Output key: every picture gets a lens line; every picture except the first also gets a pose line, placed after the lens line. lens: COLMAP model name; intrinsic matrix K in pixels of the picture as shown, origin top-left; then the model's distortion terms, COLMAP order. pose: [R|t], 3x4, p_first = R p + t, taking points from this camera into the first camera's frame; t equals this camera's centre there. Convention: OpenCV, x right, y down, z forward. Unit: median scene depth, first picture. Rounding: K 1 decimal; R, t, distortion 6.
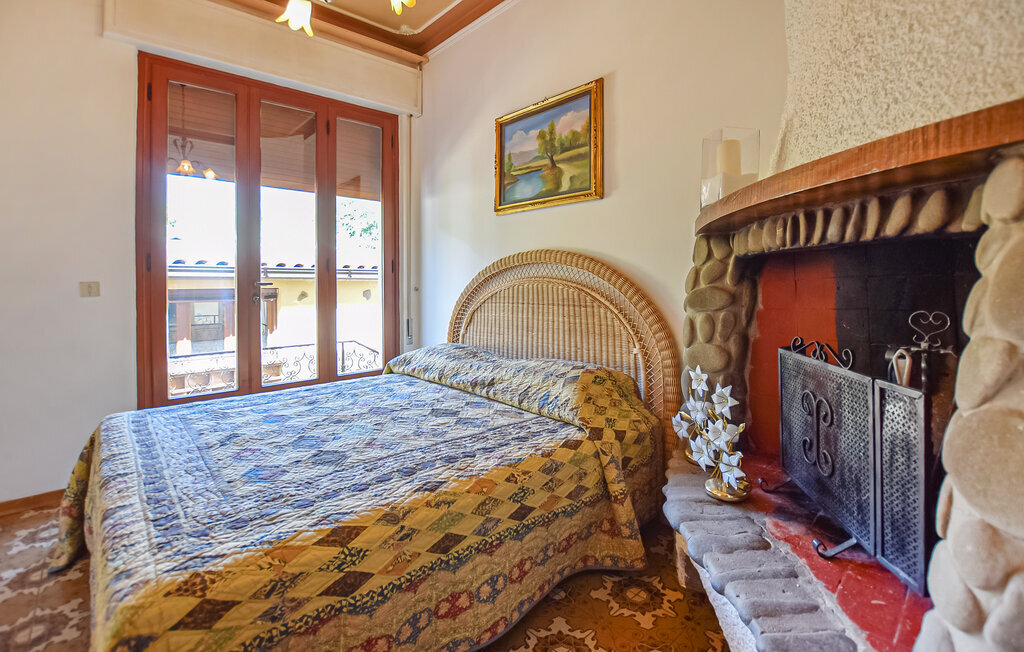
lens RADIAL K [[475.8, 0, 512.1], [0, 475.8, 278.9], [0, 0, 1]] dist [-0.001113, 0.000027]
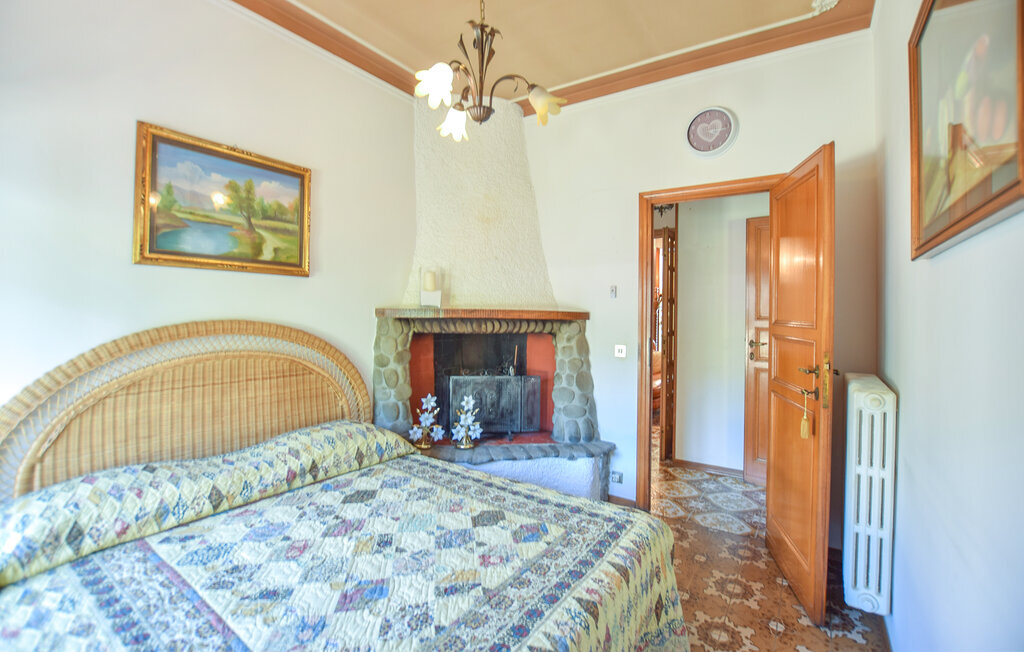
lens RADIAL K [[455.3, 0, 515.1], [0, 455.3, 308.6], [0, 0, 1]] dist [-0.022857, 0.000006]
pose [[-0.246987, 0.004407, 0.969009, -0.928637], [-0.021990, 0.999707, -0.010152, -0.090111], [-0.968769, -0.023816, -0.246818, 0.754964]]
